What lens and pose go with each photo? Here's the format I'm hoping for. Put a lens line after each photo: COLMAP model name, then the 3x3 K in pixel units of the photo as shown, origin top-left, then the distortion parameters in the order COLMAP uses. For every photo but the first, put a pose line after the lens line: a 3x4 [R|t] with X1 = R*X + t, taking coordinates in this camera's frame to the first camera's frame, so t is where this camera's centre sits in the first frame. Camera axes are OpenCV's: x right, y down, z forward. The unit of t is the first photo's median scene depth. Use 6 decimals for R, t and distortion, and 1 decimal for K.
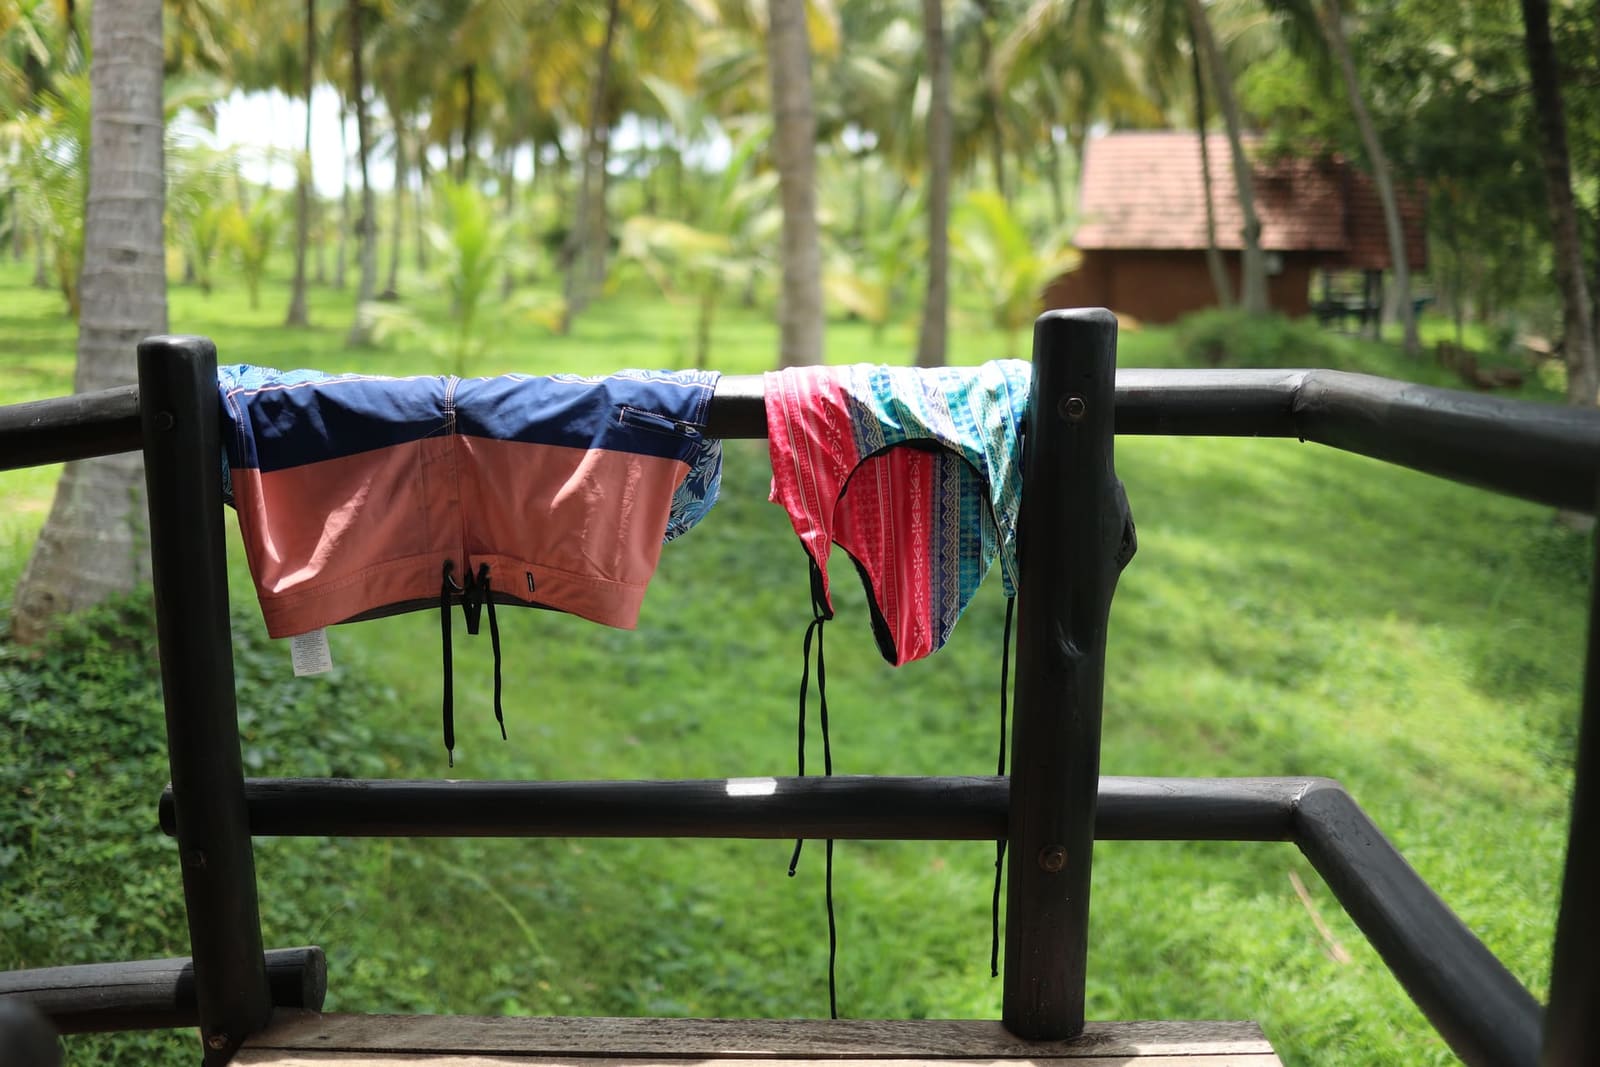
lens RADIAL K [[1673.7, 0, 800.0], [0, 1673.7, 533.5], [0, 0, 1]] dist [-0.103564, 0.150183]
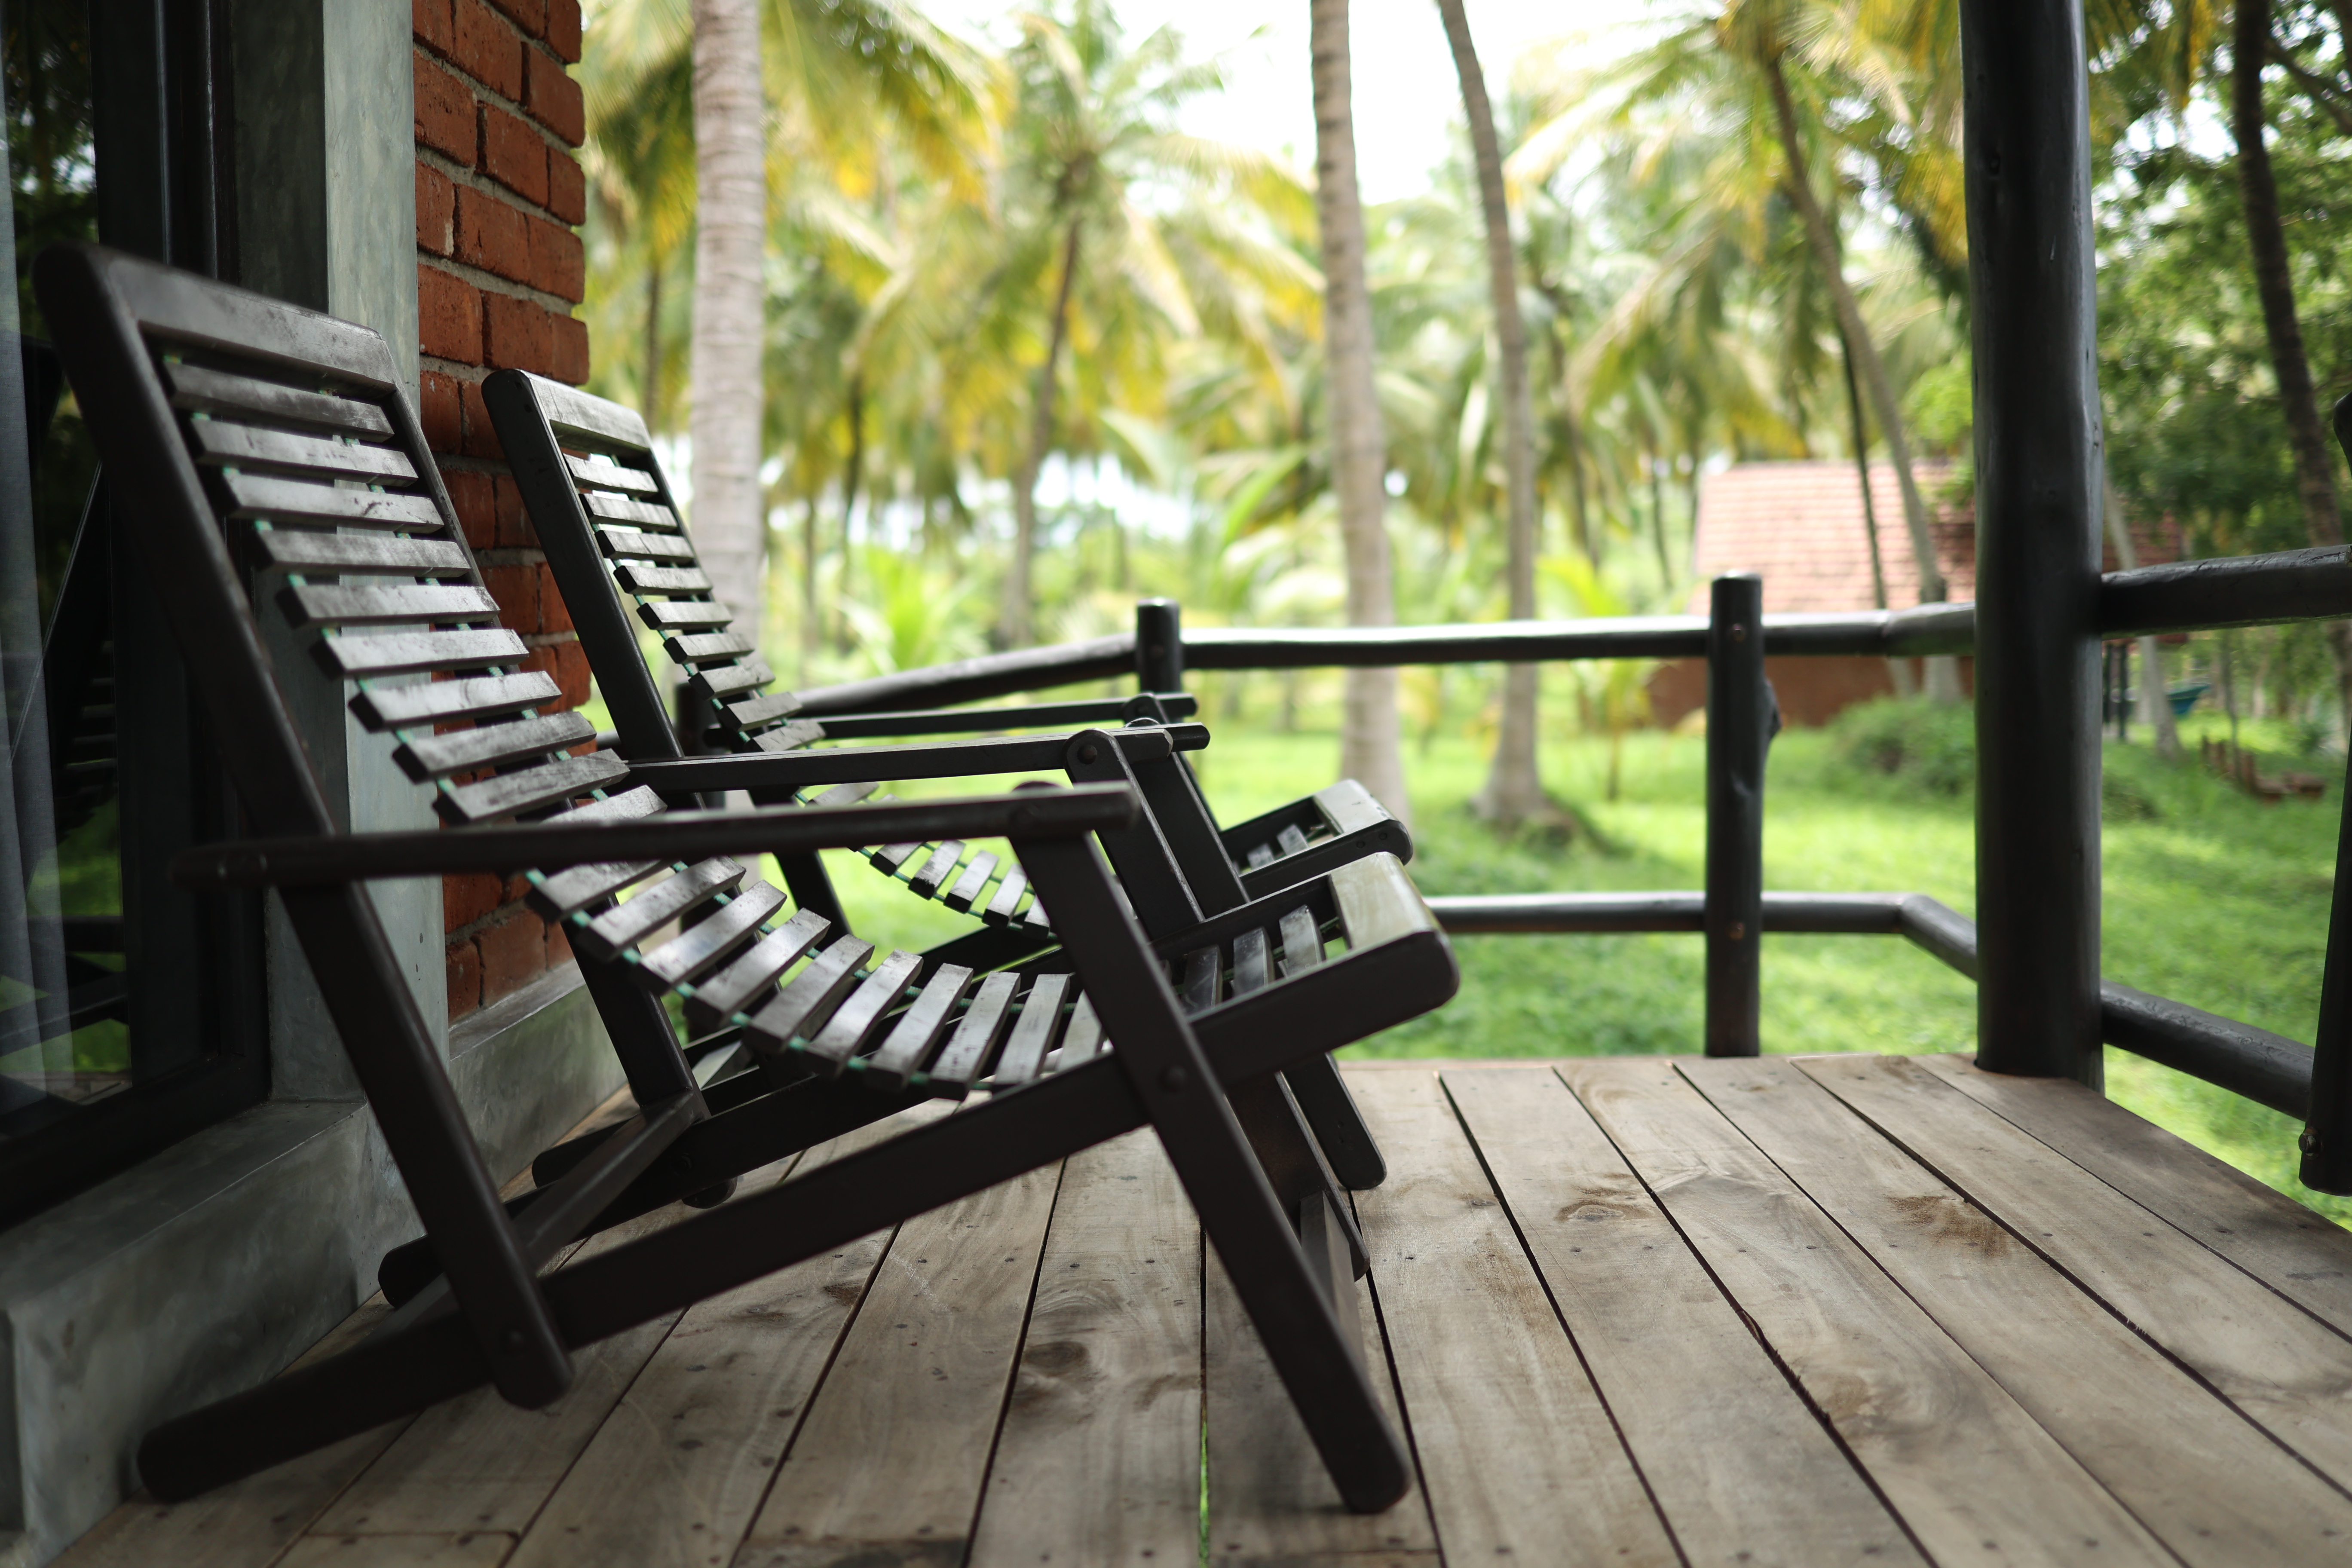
lens RADIAL K [[2594.7, 0, 1176.0], [0, 2594.7, 784.0], [0, 0, 1]] dist [-0.193783, 0.576532]
pose [[0.999221, -0.019842, -0.034122, -0.021529], [0.015642, 0.992745, -0.119217, 0.026237], [0.036240, 0.118591, 0.992282, -0.106566]]
